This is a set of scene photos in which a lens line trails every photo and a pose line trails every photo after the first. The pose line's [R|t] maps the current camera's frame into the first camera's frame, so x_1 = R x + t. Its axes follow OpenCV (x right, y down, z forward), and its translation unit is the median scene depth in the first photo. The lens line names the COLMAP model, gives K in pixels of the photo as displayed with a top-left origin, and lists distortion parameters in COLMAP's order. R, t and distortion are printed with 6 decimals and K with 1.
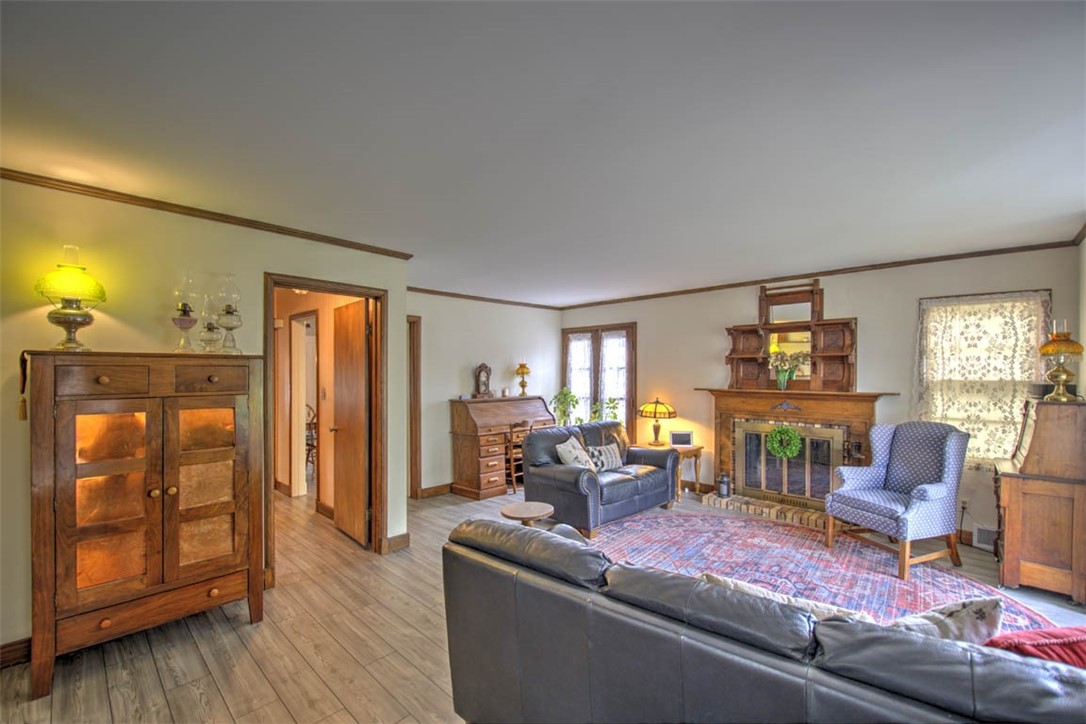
lens RADIAL K [[466.1, 0, 541.0], [0, 466.1, 381.2], [0, 0, 1]] dist [-0.002494, 0.000408]
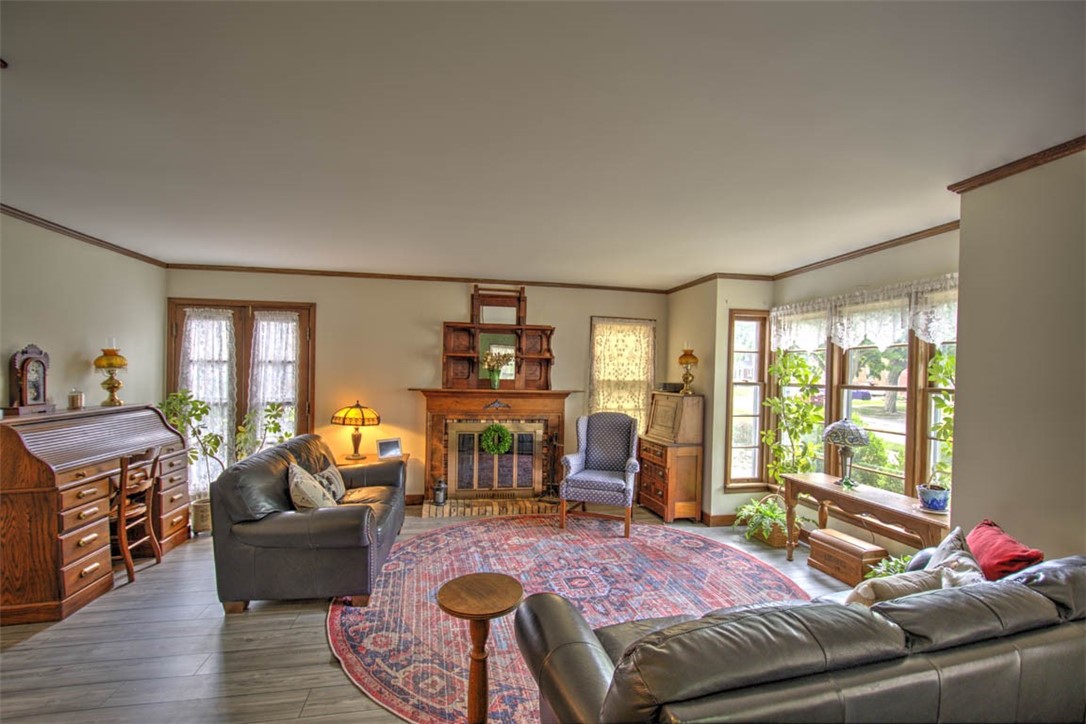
lens RADIAL K [[466.1, 0, 541.0], [0, 466.1, 381.2], [0, 0, 1]] dist [-0.002494, 0.000408]
pose [[0.571465, -0.002150, 0.820624, -0.266864], [-0.003027, 0.999984, 0.004728, -0.003634], [-0.820621, -0.005186, 0.571449, 0.316995]]
